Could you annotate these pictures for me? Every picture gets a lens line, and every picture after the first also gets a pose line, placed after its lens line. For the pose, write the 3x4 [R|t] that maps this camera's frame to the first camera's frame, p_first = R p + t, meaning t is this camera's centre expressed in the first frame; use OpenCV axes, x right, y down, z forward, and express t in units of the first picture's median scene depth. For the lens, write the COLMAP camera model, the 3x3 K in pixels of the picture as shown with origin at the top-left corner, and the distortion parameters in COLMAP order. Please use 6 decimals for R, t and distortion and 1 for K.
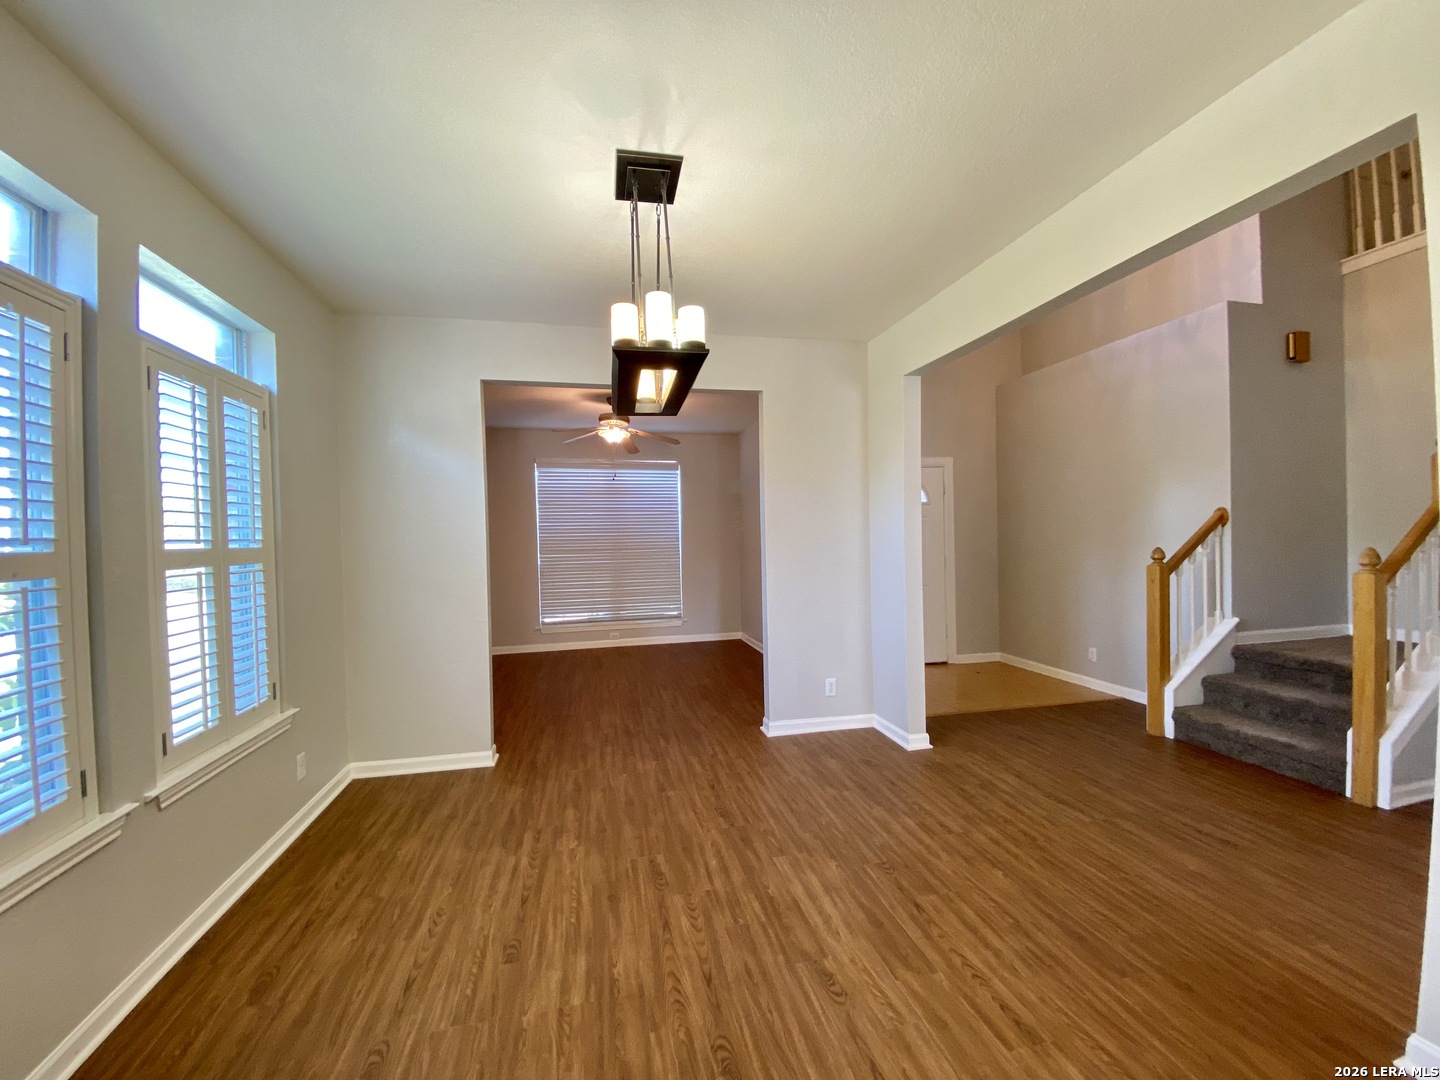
lens RADIAL K [[585.7, 0, 727.1], [0, 585.7, 546.9], [0, 0, 1]] dist [0.003331, -0.001838]
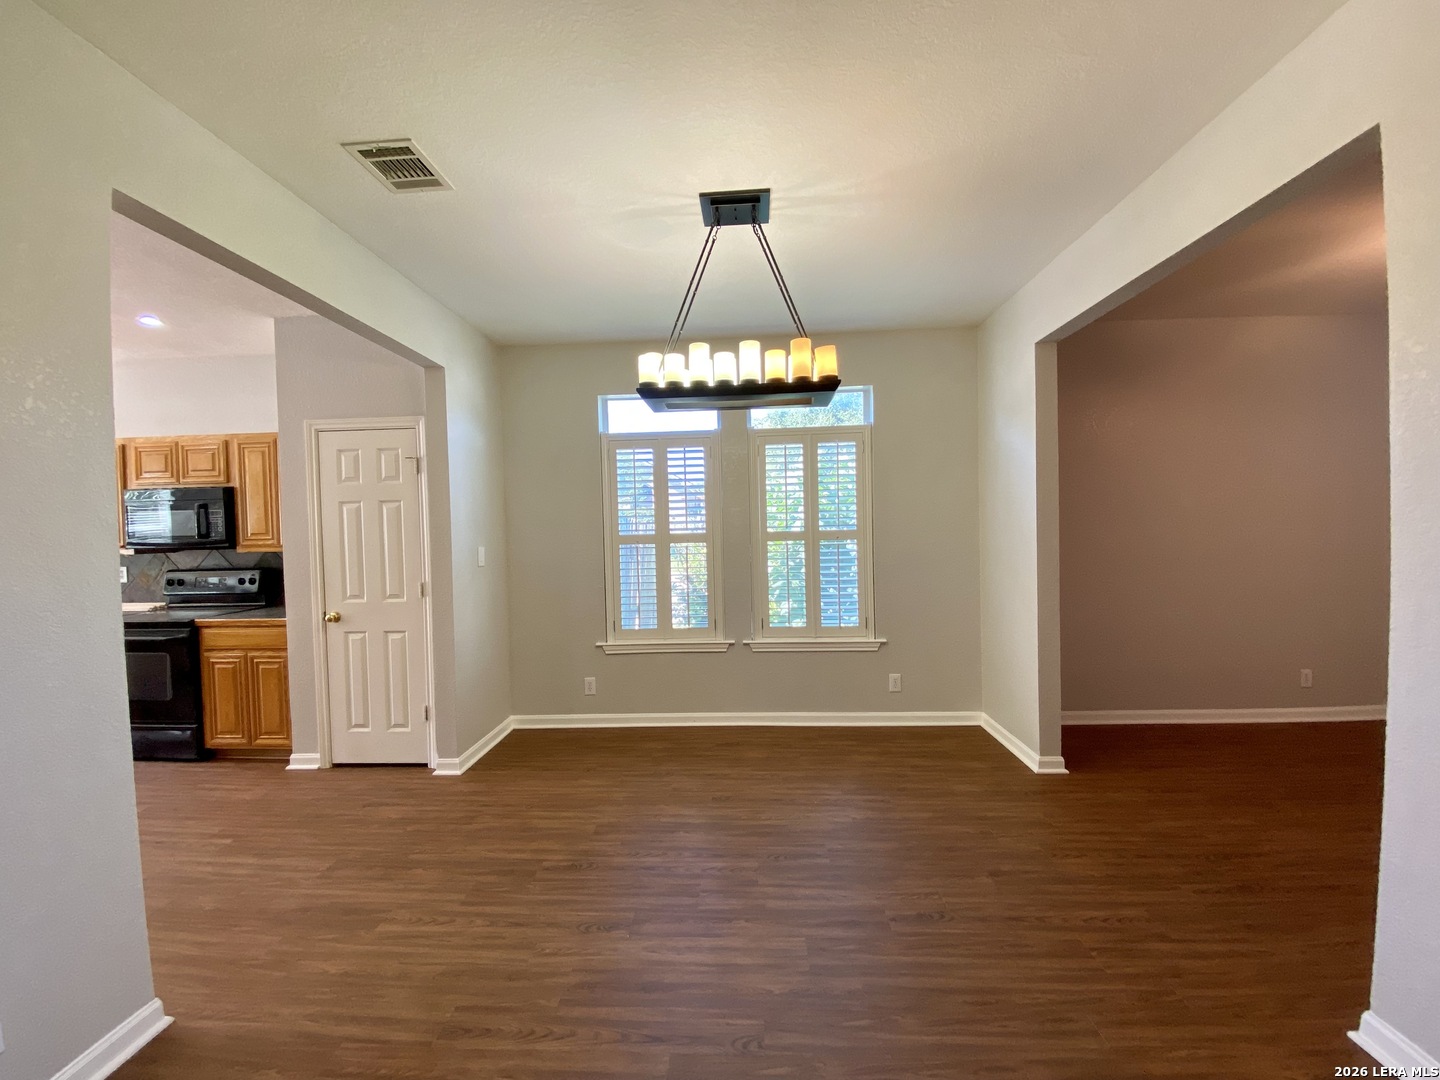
lens RADIAL K [[585.7, 0, 716.1], [0, 585.7, 541.9], [0, 0, 1]] dist [0.003331, -0.001838]
pose [[-0.268389, 0.050200, -0.962002, 0.916265], [0.007764, 0.998722, 0.049950, -0.053902], [0.963279, 0.005937, -0.268435, 1.174950]]
